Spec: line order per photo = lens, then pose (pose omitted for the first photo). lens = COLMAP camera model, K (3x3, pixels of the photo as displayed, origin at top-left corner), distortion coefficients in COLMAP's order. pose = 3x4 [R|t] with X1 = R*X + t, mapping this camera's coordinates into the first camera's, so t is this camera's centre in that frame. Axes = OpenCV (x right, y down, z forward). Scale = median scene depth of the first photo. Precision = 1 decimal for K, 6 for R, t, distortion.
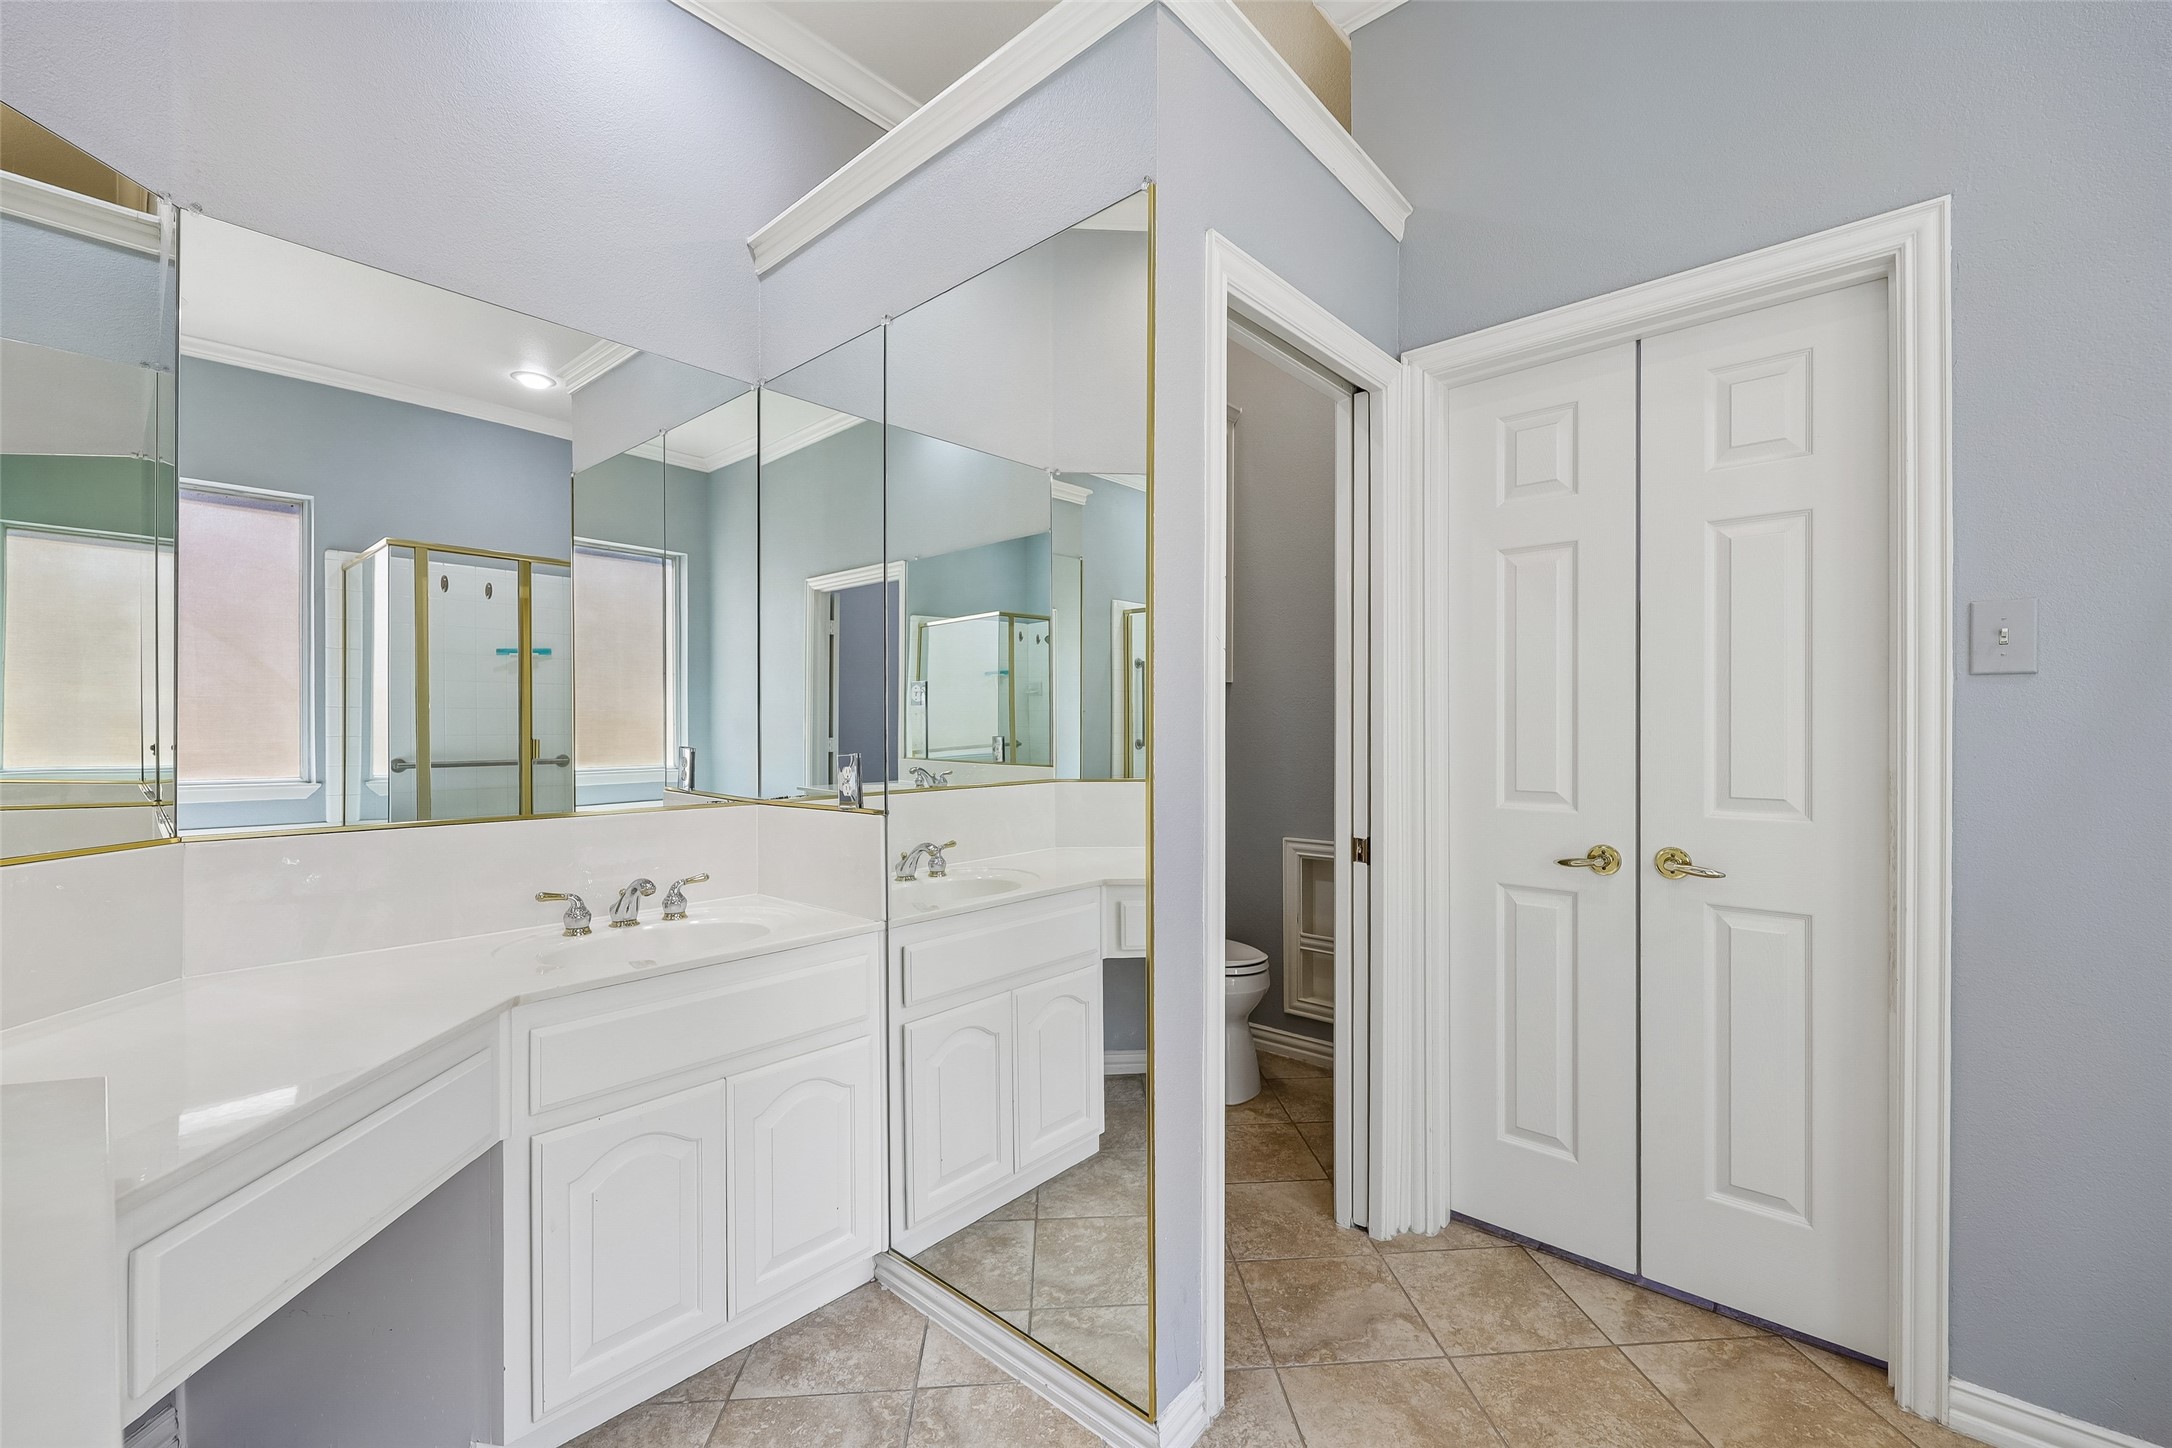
lens RADIAL K [[890.5, 0, 1093.0], [0, 890.5, 729.2], [0, 0, 1]] dist [0.000176, 0.000714]
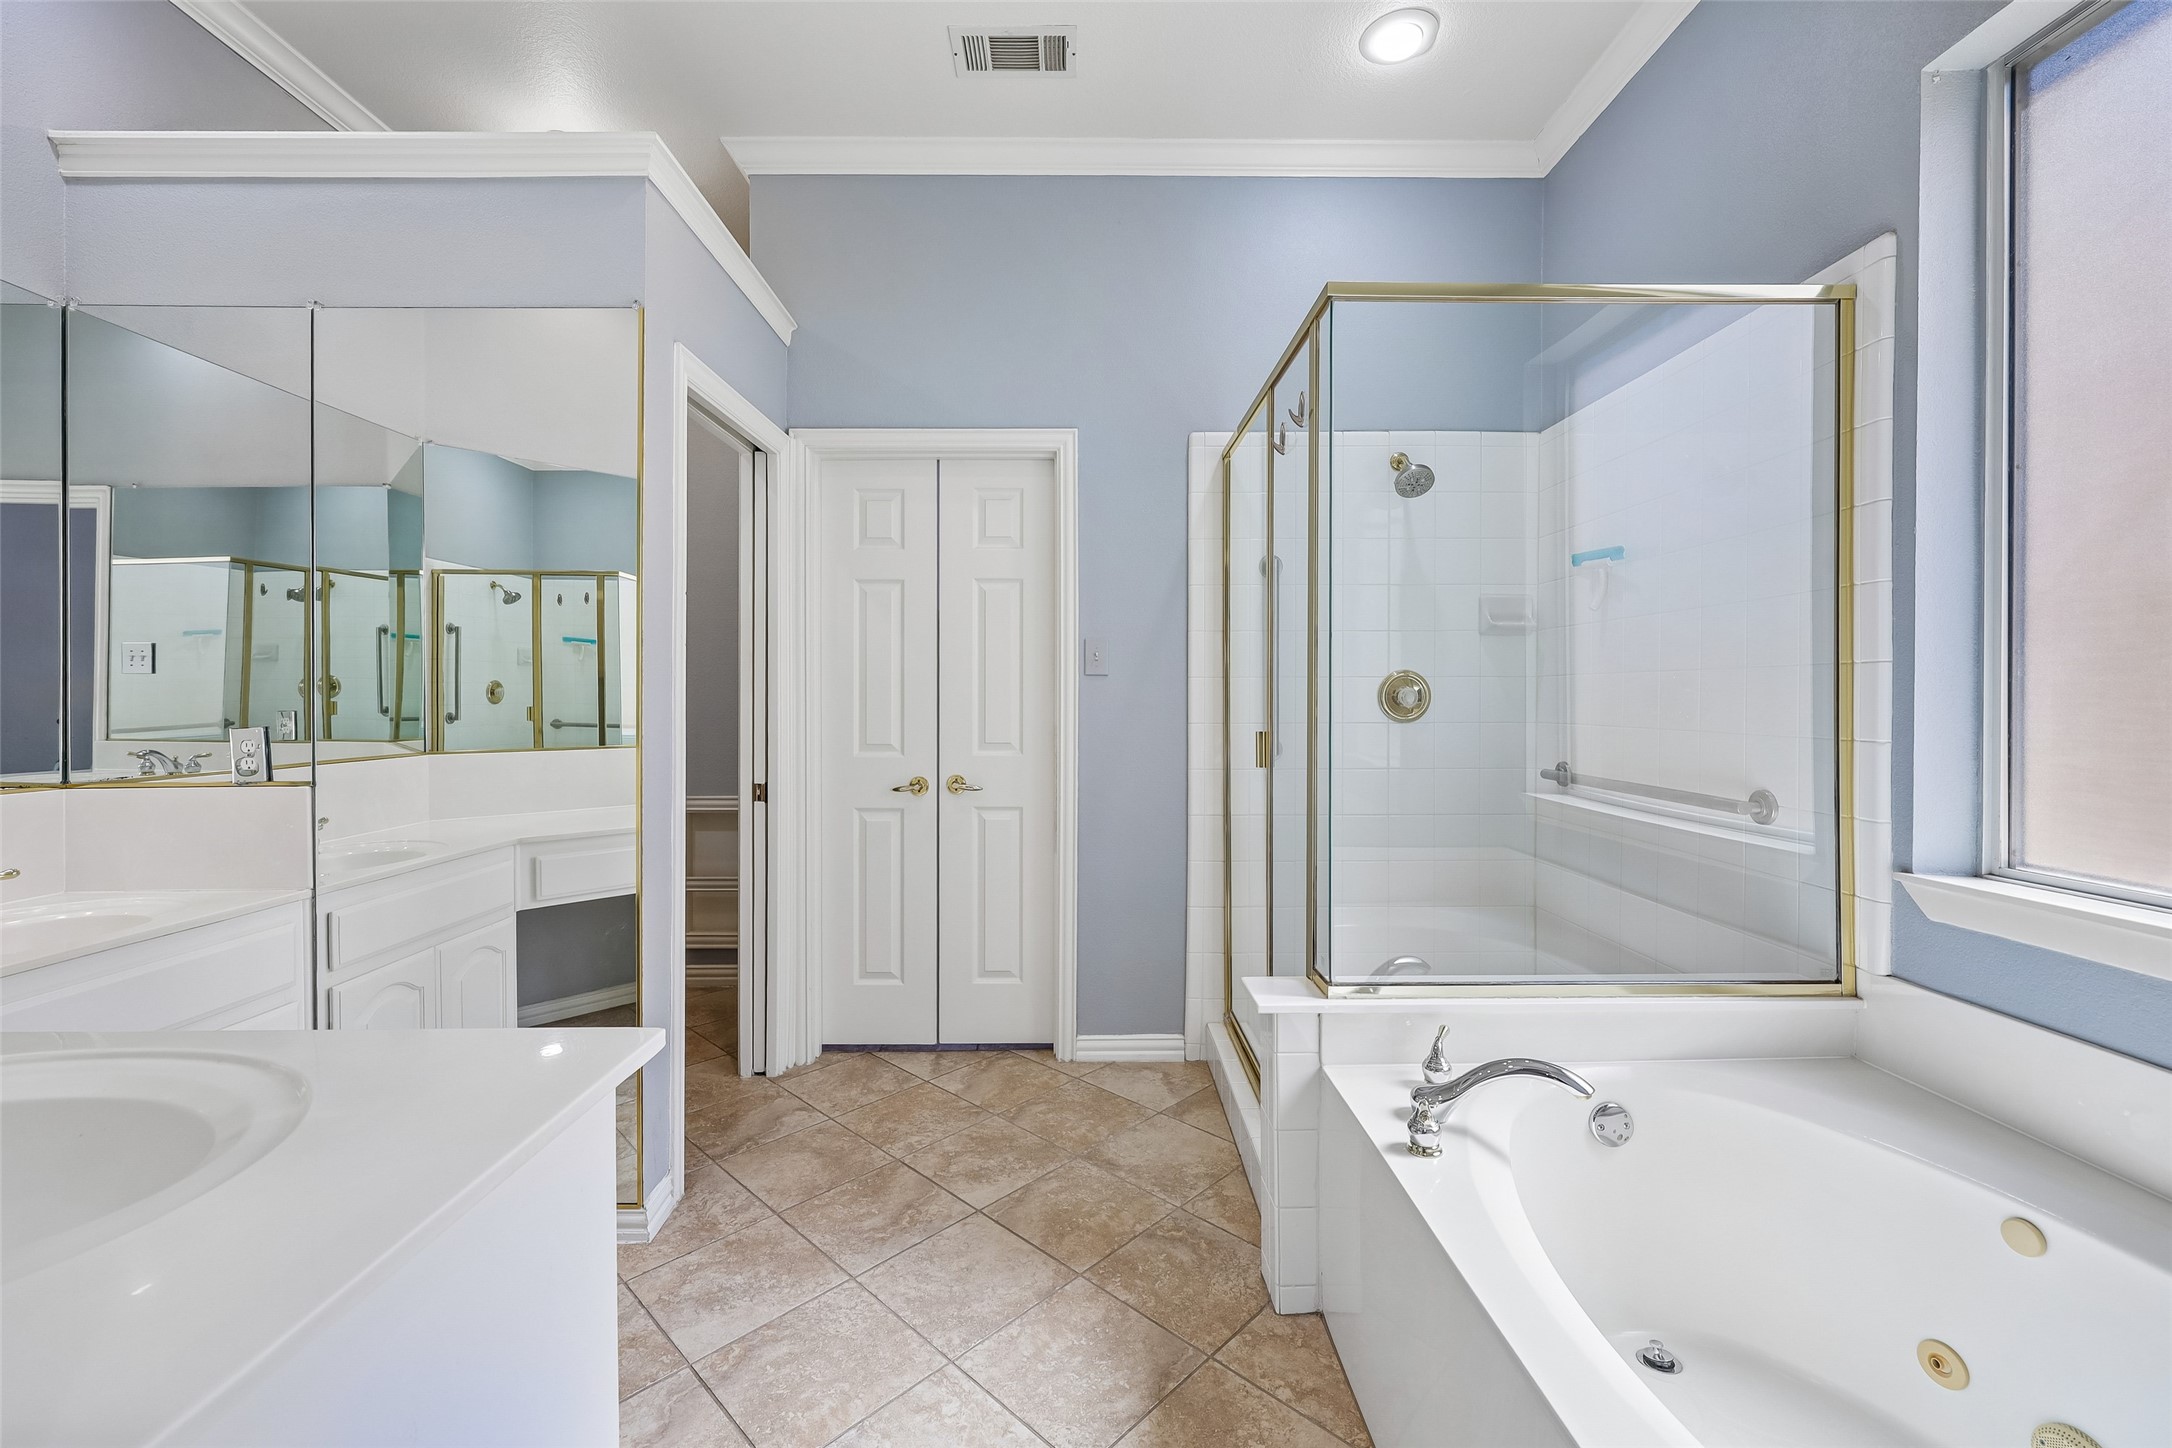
lens RADIAL K [[889.4, 0, 1086.2], [0, 889.4, 703.9], [0, 0, 1]] dist [-0.000466, 0.000103]
pose [[0.742957, -0.000707, 0.669338, -0.256854], [-0.001103, 0.999997, 0.002281, -0.001500], [-0.669338, -0.002432, 0.742954, -0.361691]]
